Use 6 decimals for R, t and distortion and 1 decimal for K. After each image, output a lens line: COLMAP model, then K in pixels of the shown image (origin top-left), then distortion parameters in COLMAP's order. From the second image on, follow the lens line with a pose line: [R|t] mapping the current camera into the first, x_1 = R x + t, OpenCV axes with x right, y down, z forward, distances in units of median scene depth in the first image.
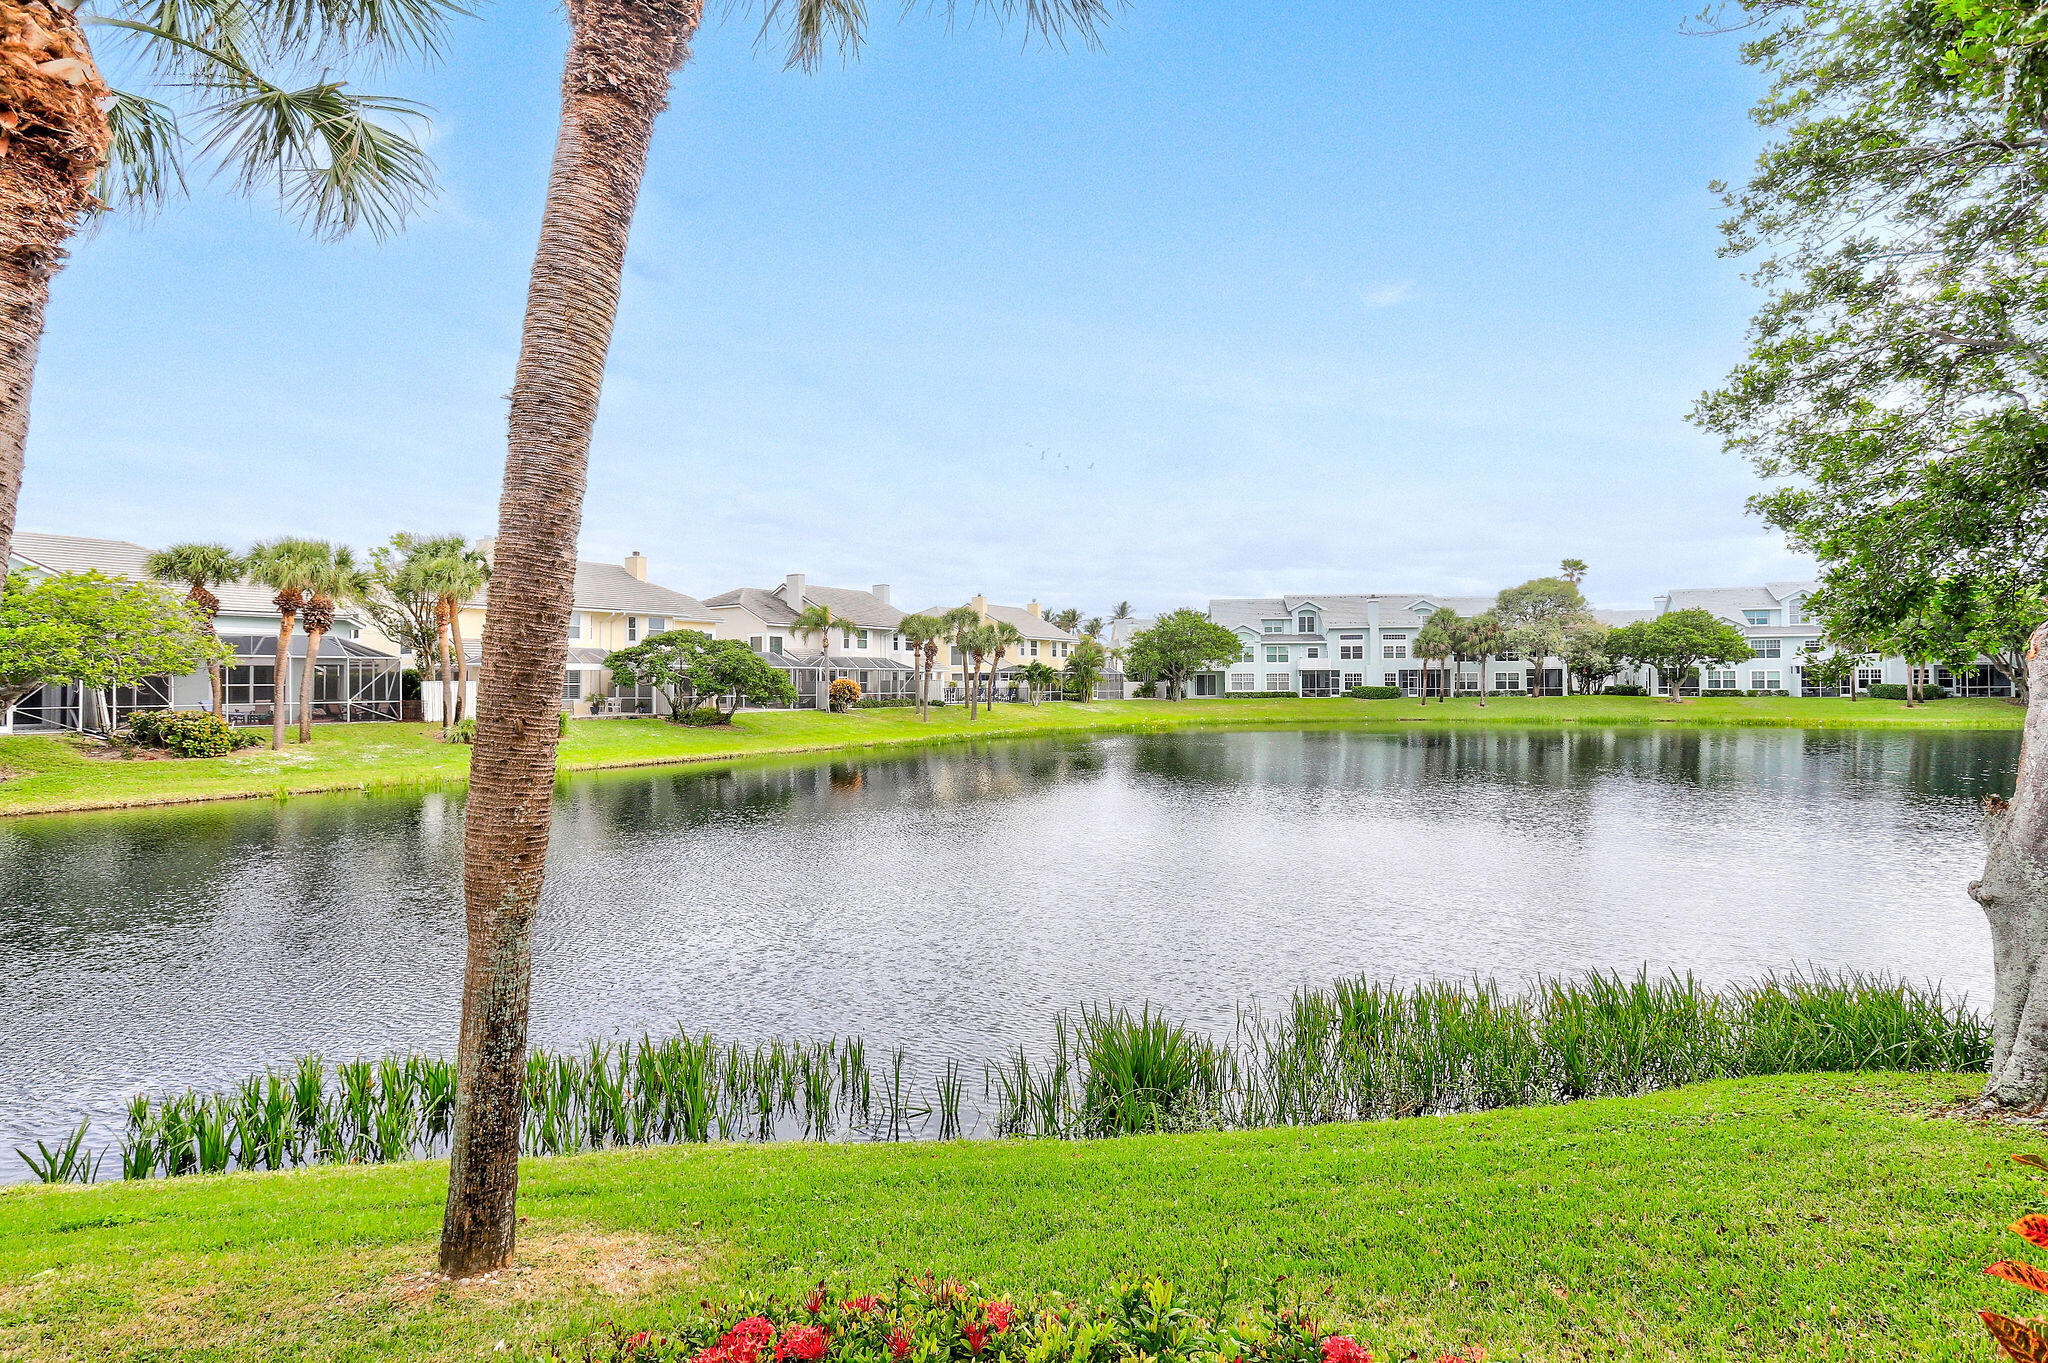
lens RADIAL K [[1018.7, 0, 1029.8], [0, 1018.7, 664.4], [0, 0, 1]] dist [-0.005719, -0.000473]
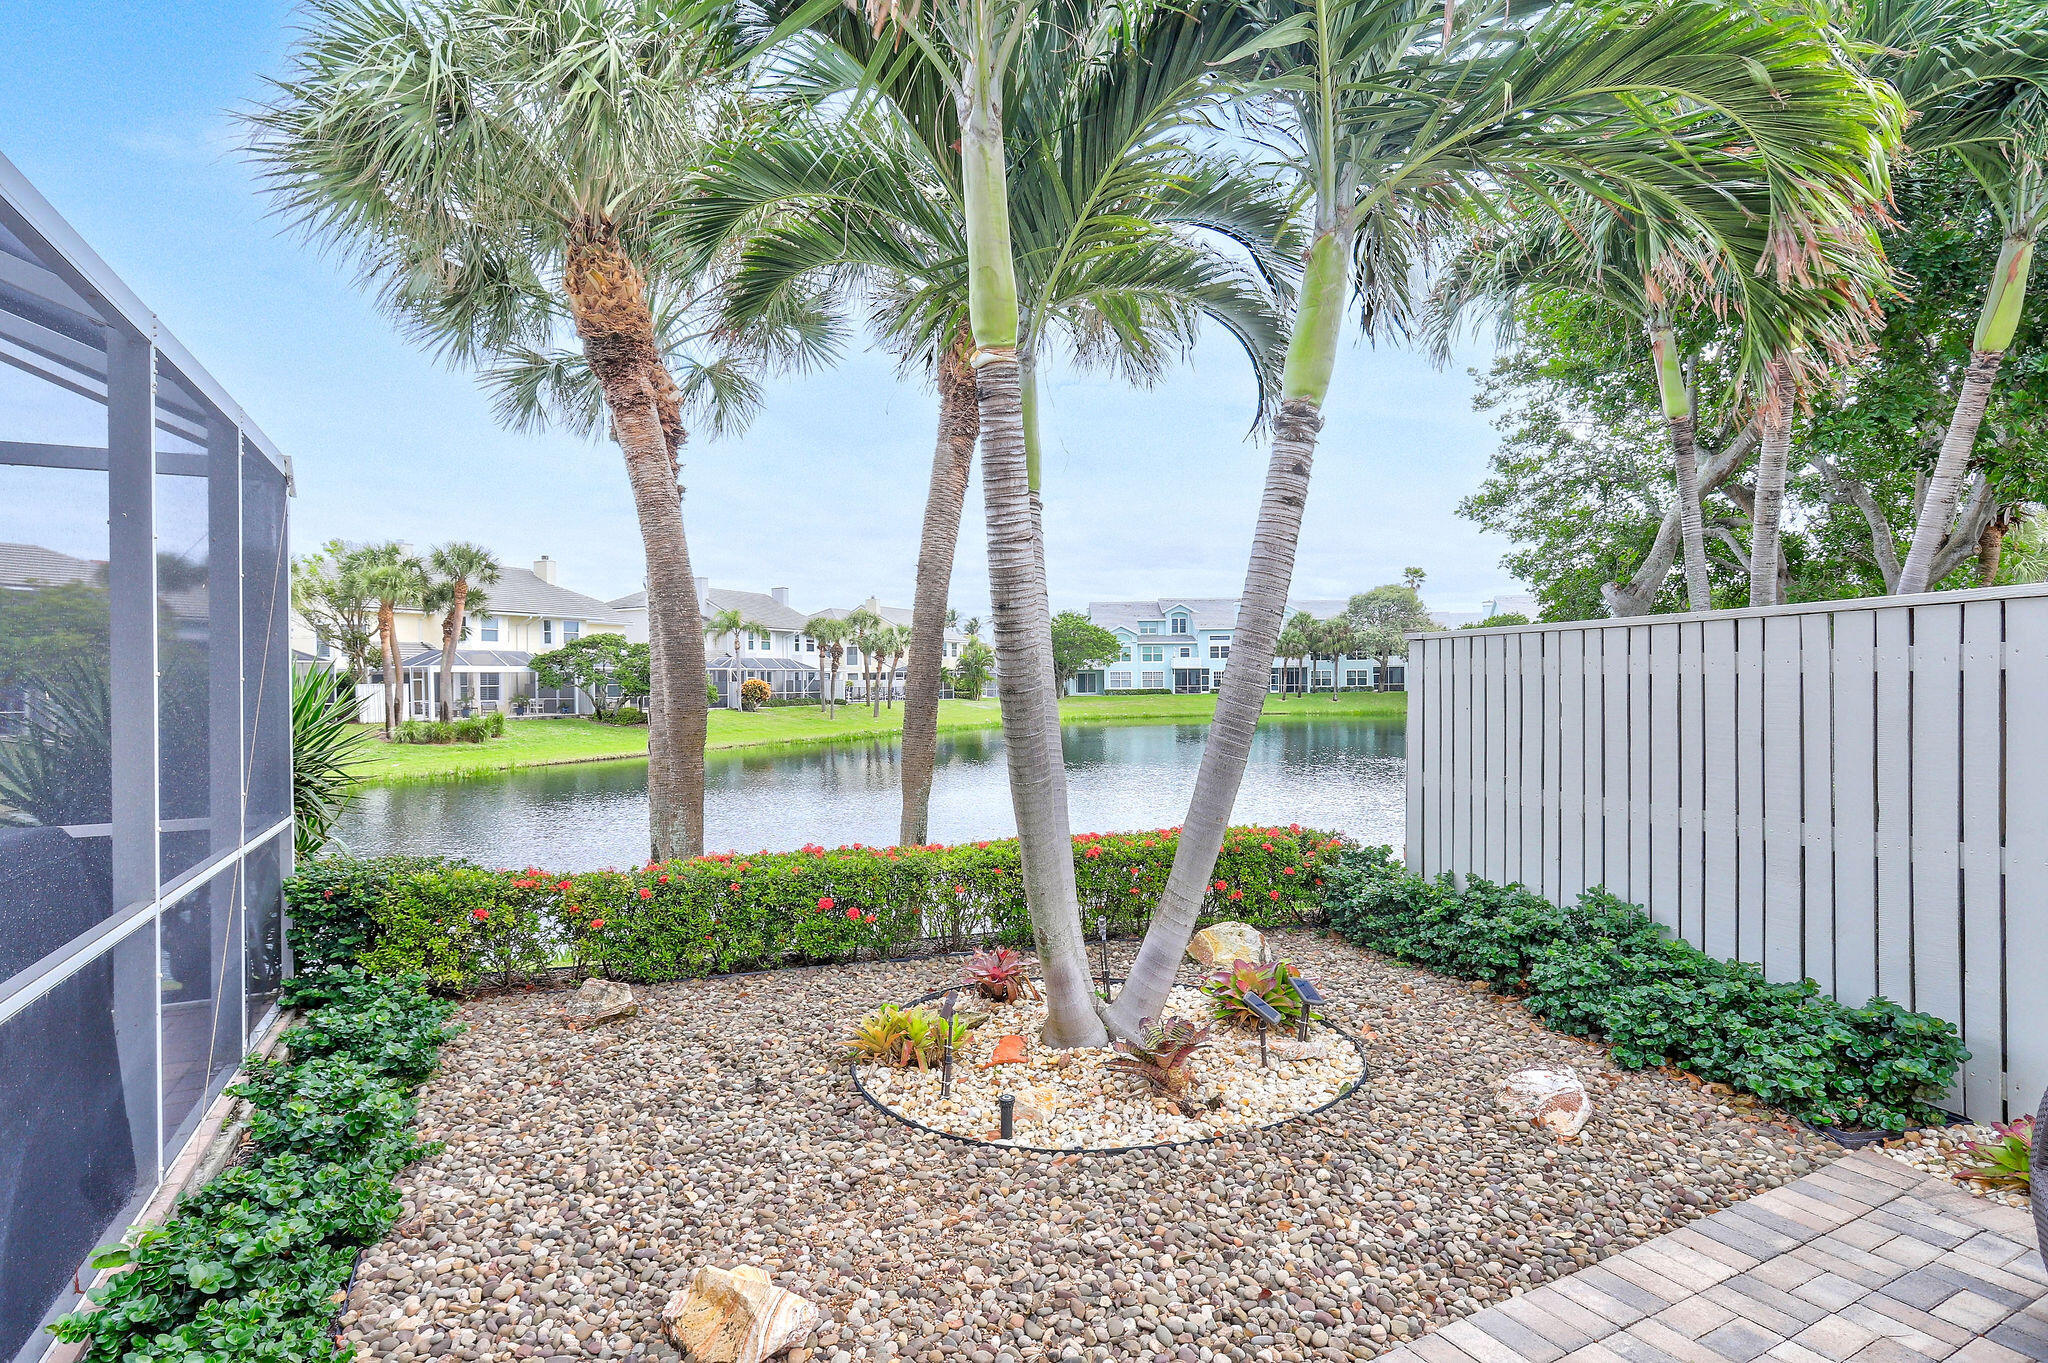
lens RADIAL K [[1027.8, 0, 1025.8], [0, 1027.8, 686.8], [0, 0, 1]] dist [-0.002479, 0.000289]
pose [[0.992188, -0.005868, 0.124617, -0.029032], [0.002863, 0.999701, 0.024275, -0.002325], [-0.124722, -0.023729, 0.991908, -0.068762]]
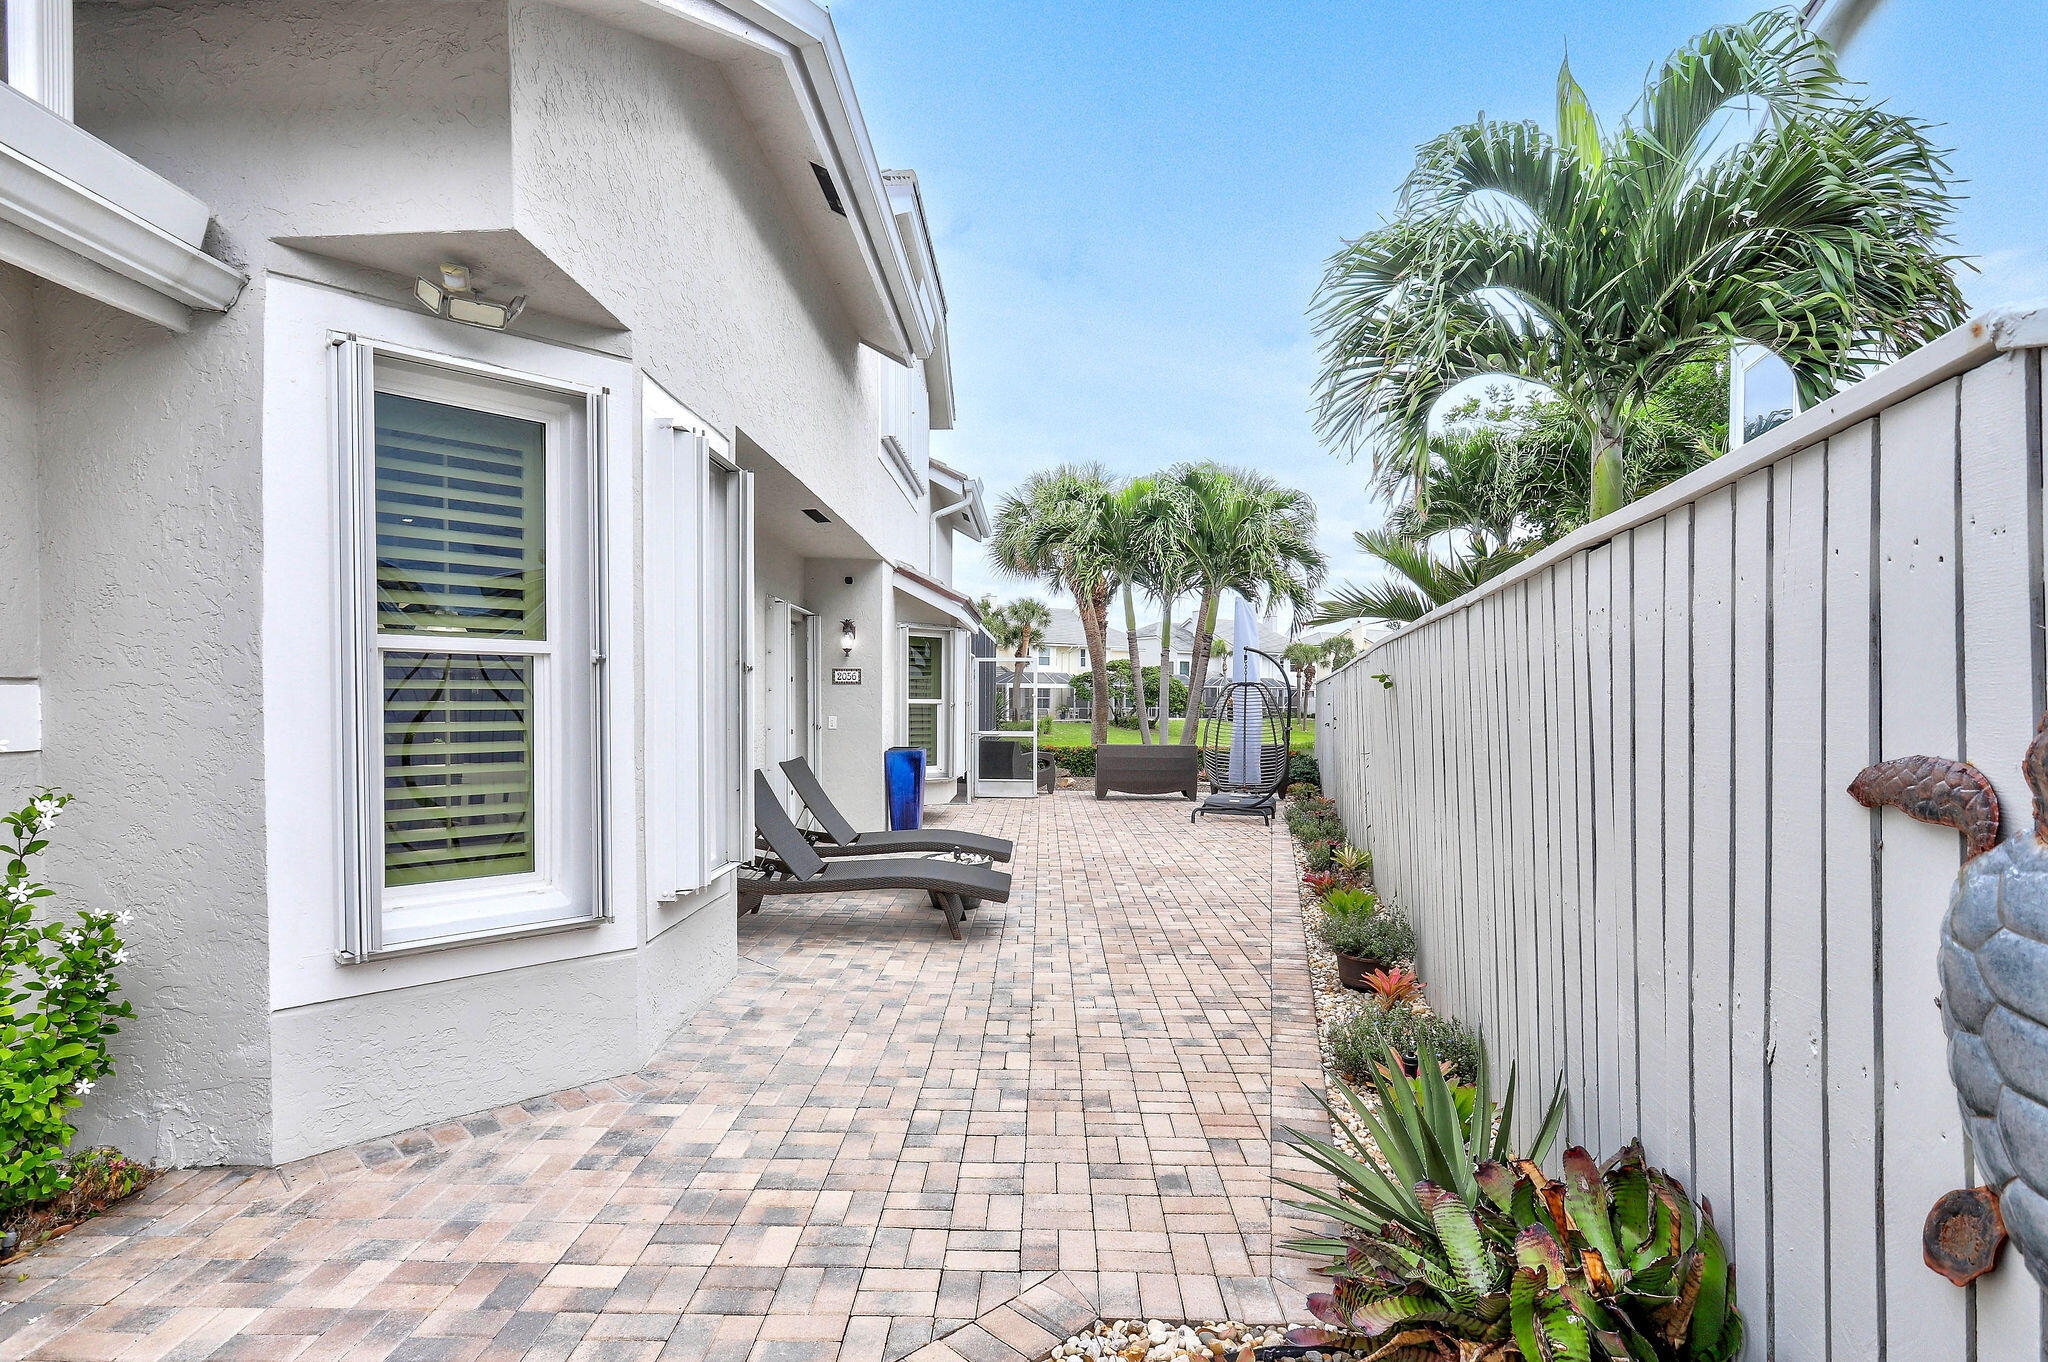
lens RADIAL K [[1063.9, 0, 1022.0], [0, 1063.9, 734.9], [0, 0, 1]] dist [0.000589, 0.000122]
pose [[0.929566, 0.020217, -0.368101, 0.043874], [-0.000571, 0.998573, 0.053402, -0.005745], [0.368655, -0.049431, 0.928251, -0.261668]]
